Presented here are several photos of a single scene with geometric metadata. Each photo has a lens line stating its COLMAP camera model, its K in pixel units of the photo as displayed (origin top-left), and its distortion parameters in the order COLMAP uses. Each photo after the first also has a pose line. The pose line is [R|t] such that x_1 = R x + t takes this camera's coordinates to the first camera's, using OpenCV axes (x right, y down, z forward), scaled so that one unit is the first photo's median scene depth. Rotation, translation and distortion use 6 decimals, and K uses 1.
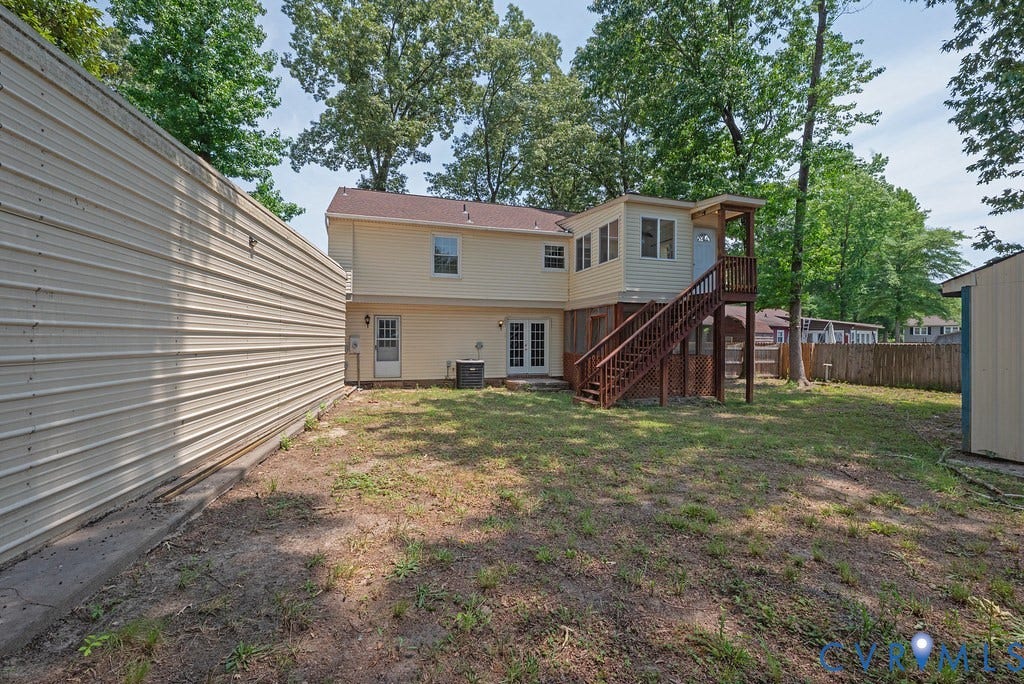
lens RADIAL K [[456.7, 0, 512.0], [0, 456.7, 342.0], [0, 0, 1]] dist [-0.000046, 0.000427]
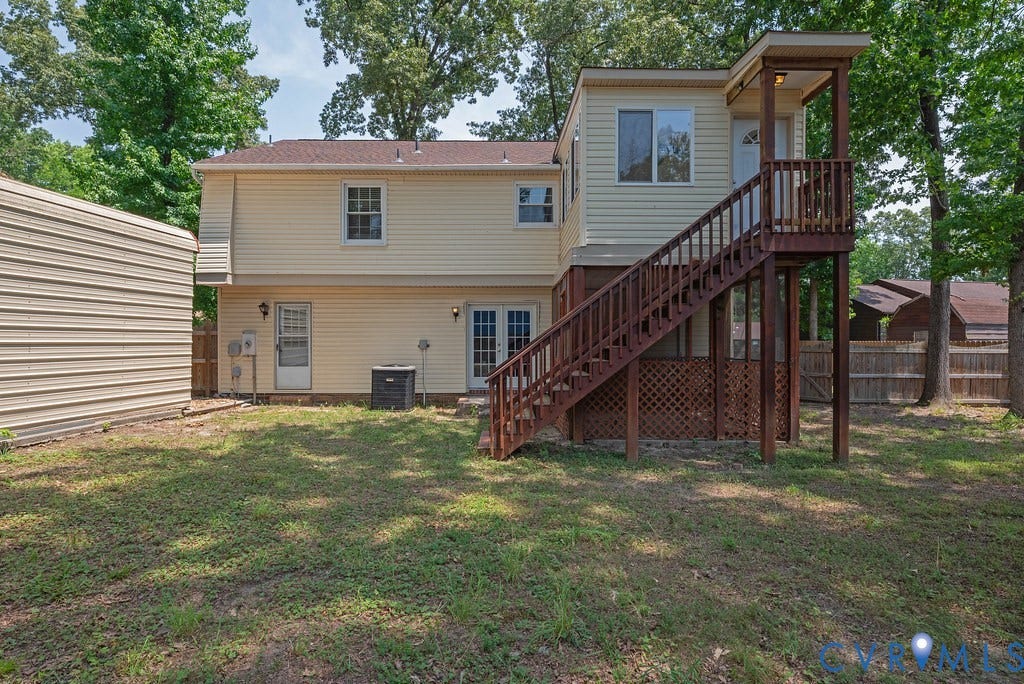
lens RADIAL K [[541.8, 0, 507.5], [0, 541.8, 340.3], [0, 0, 1]] dist [-0.002570, 0.000040]
pose [[0.950659, -0.003389, -0.310218, 0.290287], [0.001204, 0.999973, -0.007235, 0.006858], [0.310234, 0.006504, 0.950638, 0.275581]]
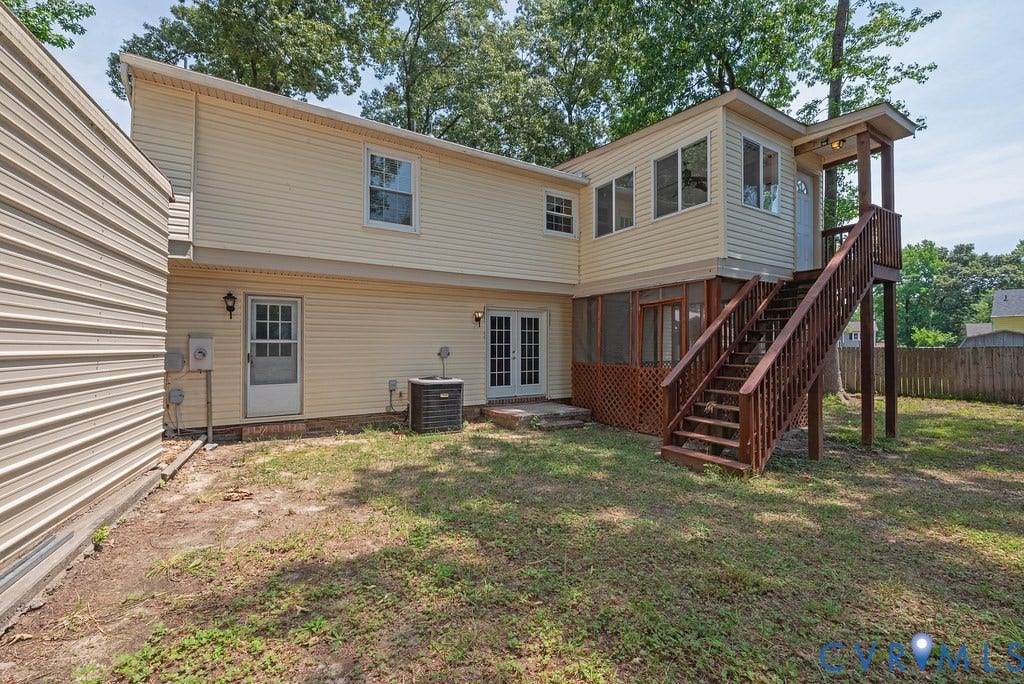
lens RADIAL K [[441.3, 0, 516.0], [0, 441.3, 342.1], [0, 0, 1]] dist [-0.000853, -0.000036]
pose [[0.968818, -0.001528, 0.247769, -0.121703], [0.005432, 0.999872, -0.015071, 0.003206], [-0.247714, 0.015947, 0.968702, 0.417189]]
